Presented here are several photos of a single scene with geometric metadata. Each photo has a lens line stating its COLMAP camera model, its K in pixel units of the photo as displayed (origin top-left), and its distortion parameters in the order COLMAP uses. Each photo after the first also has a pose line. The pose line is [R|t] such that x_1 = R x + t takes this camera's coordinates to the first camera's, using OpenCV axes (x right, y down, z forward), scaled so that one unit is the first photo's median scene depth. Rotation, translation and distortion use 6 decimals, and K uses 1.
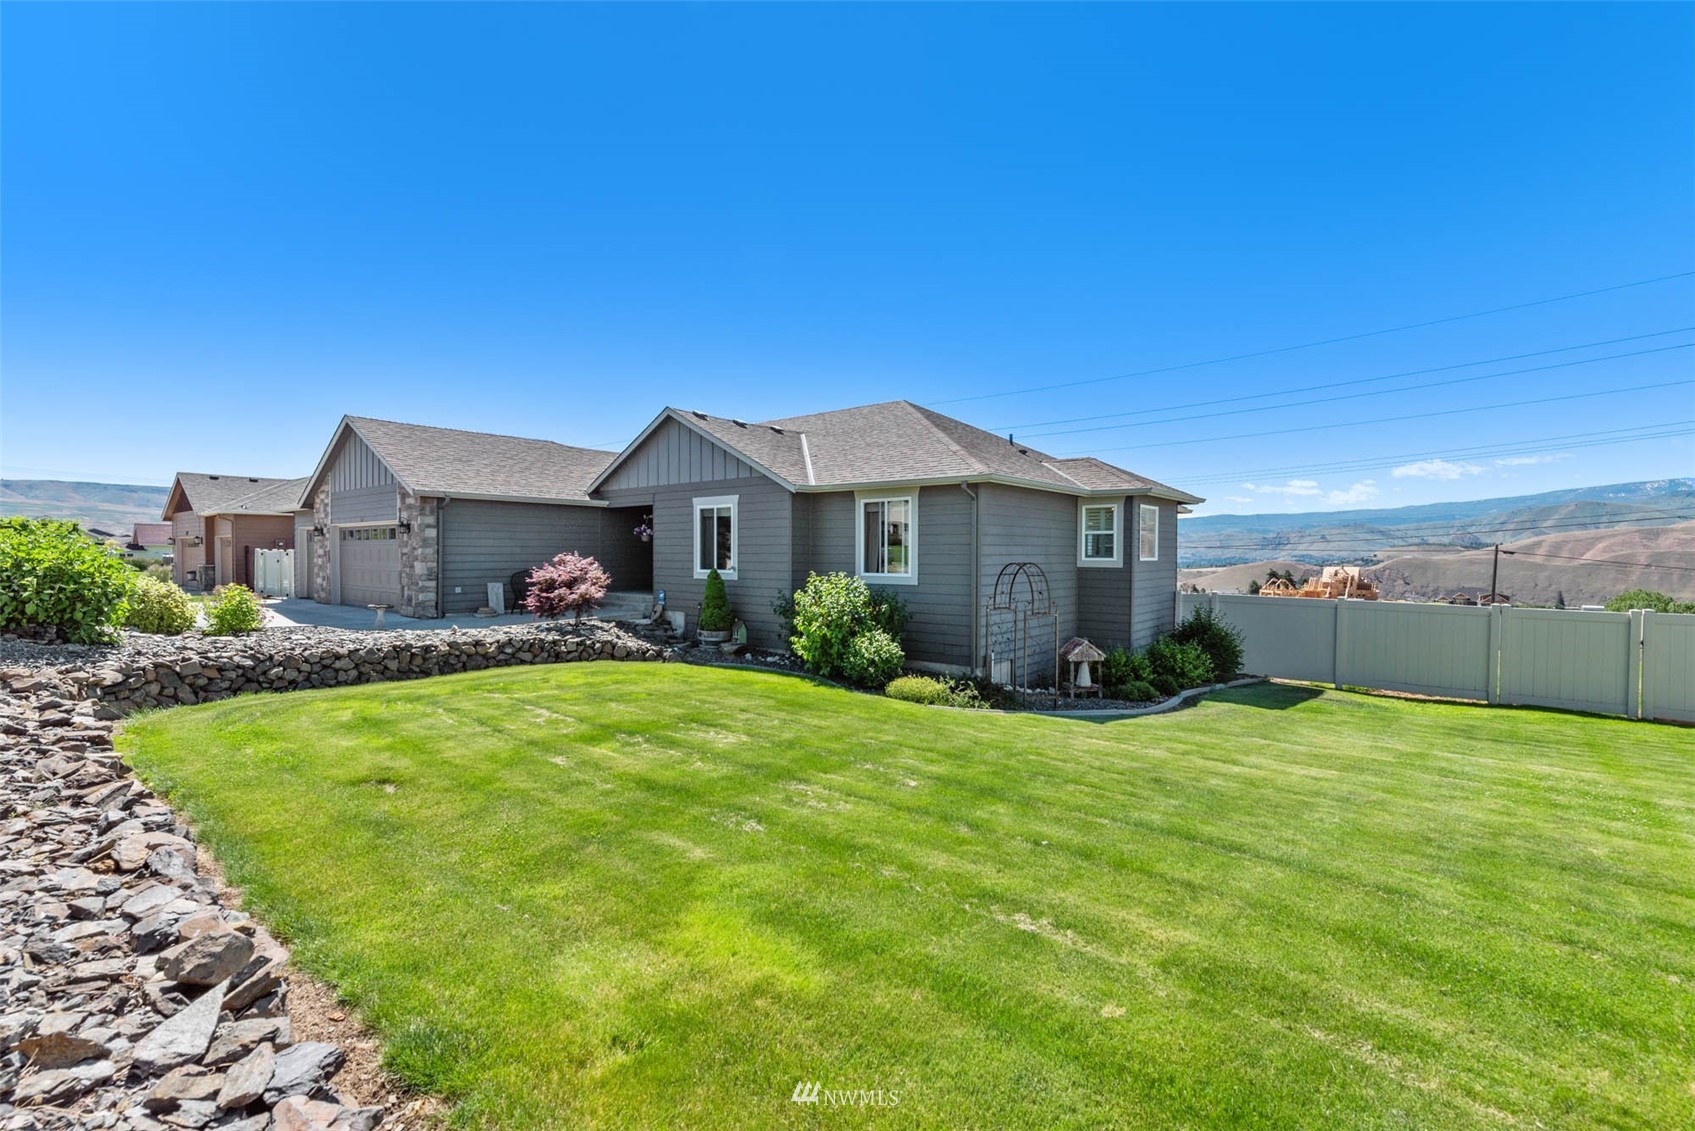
lens RADIAL K [[735.8, 0, 847.5], [0, 735.8, 565.5], [0, 0, 1]] dist [0.001361, 0.000176]
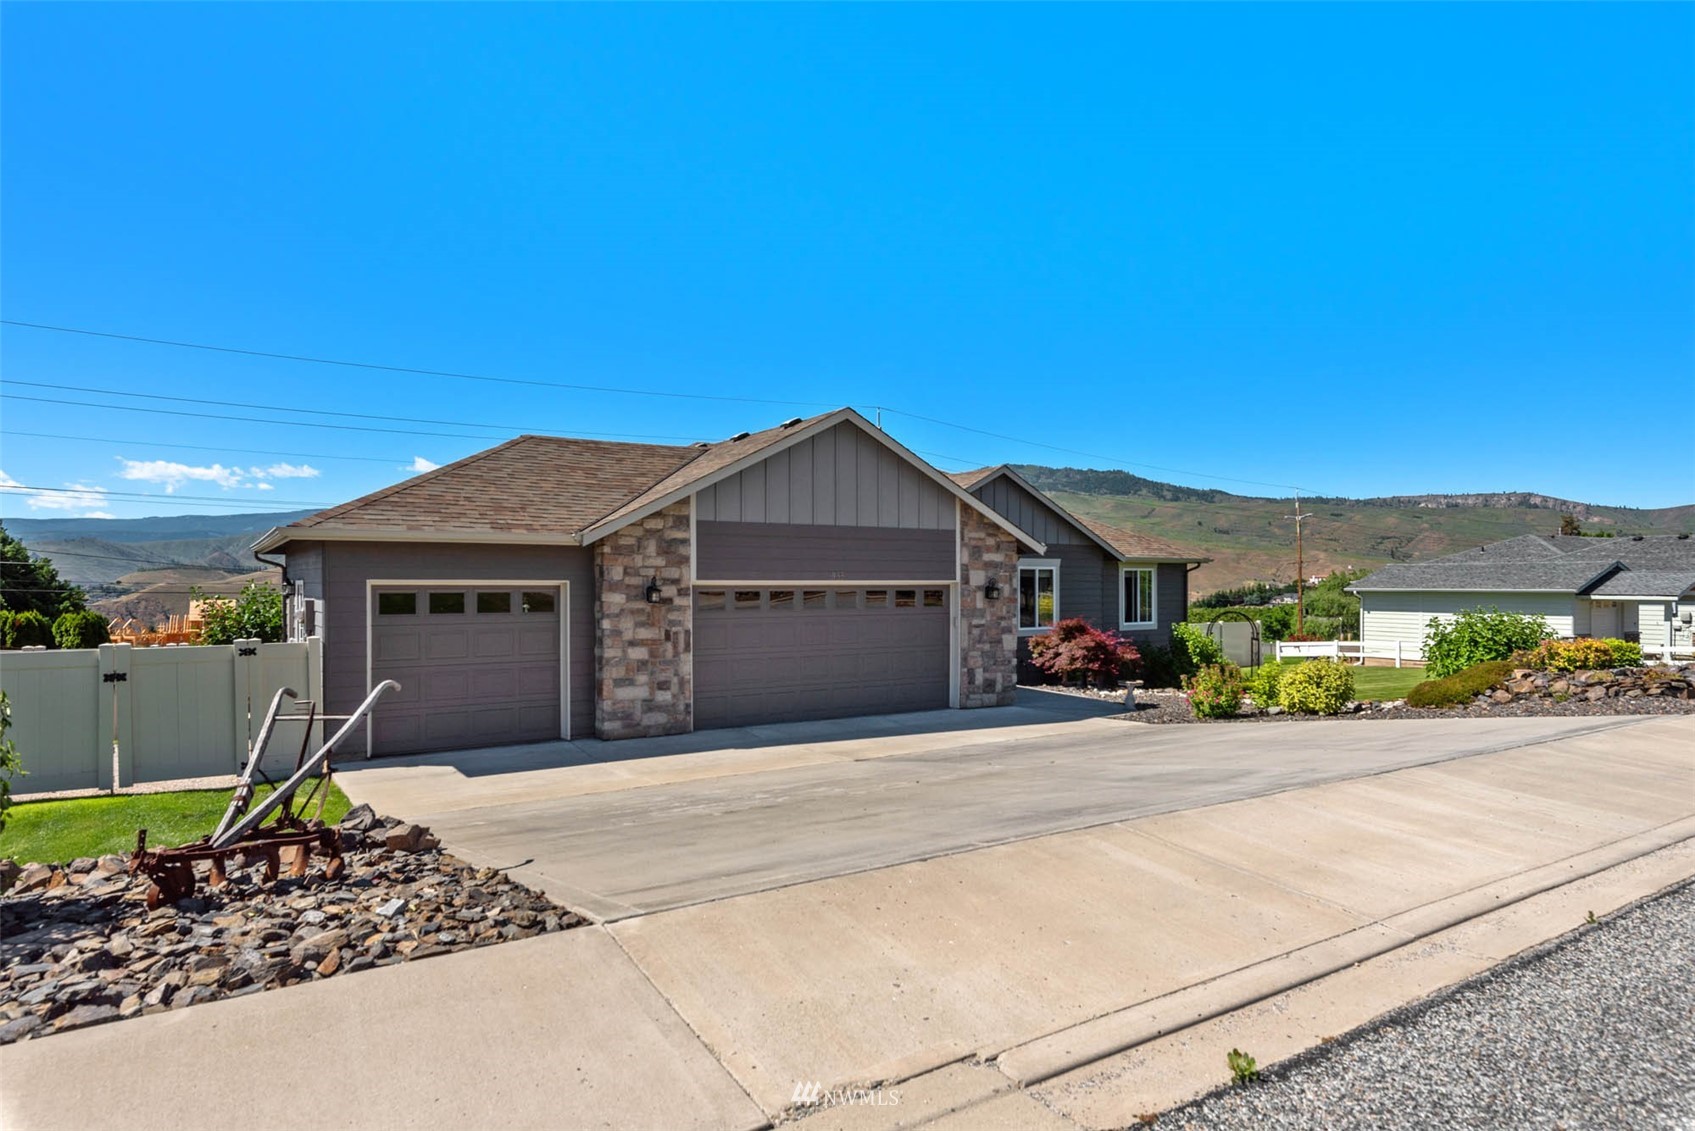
lens RADIAL K [[994.2, 0, 847.5], [0, 994.2, 565.5], [0, 0, 1]] dist [-0.003797, -0.000472]
pose [[0.296403, 0.010250, 0.955008, -1.830280], [0.018196, 0.999700, -0.016378, -0.072712], [-0.954890, 0.022232, 0.296128, 0.931801]]
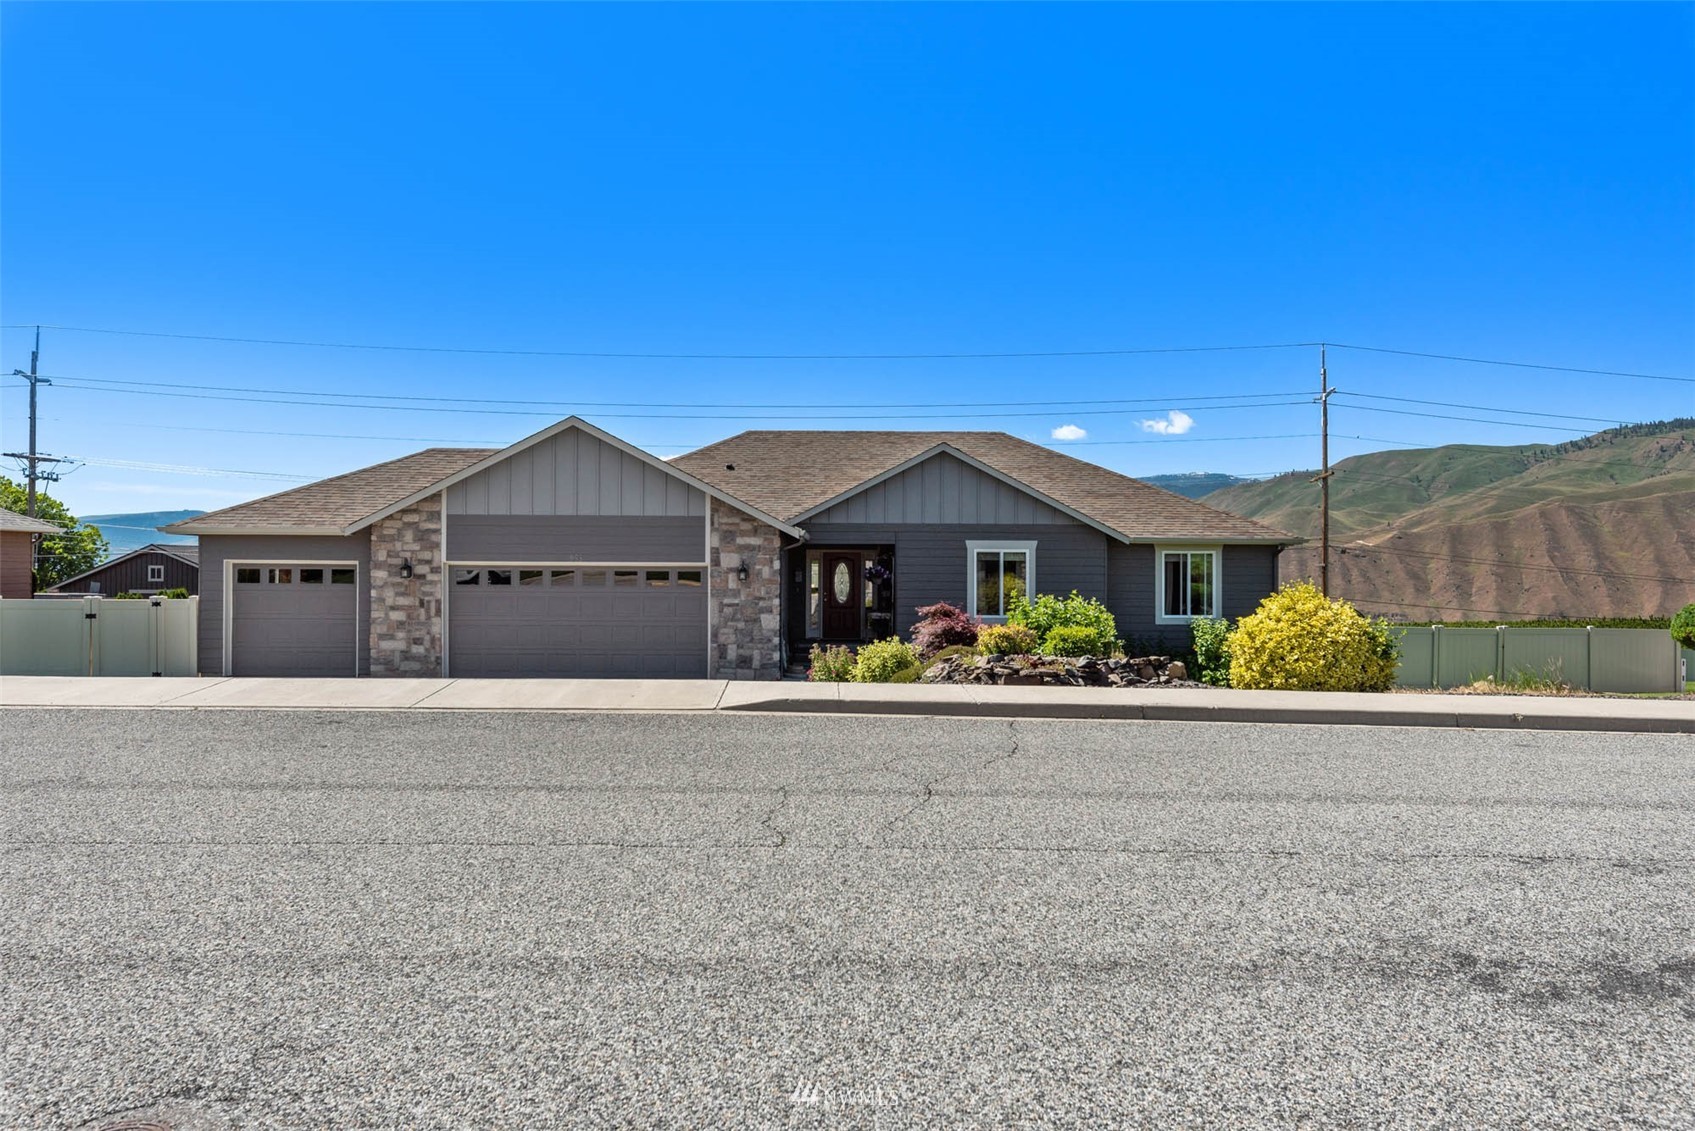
lens RADIAL K [[1234.2, 0, 847.5], [0, 1234.2, 565.5], [0, 0, 1]] dist [0.007683, -0.000155]
pose [[0.767938, -0.000119, 0.640525, -1.554203], [0.009308, 0.999896, -0.010973, -0.049726], [-0.640457, 0.014389, 0.767859, -0.147964]]
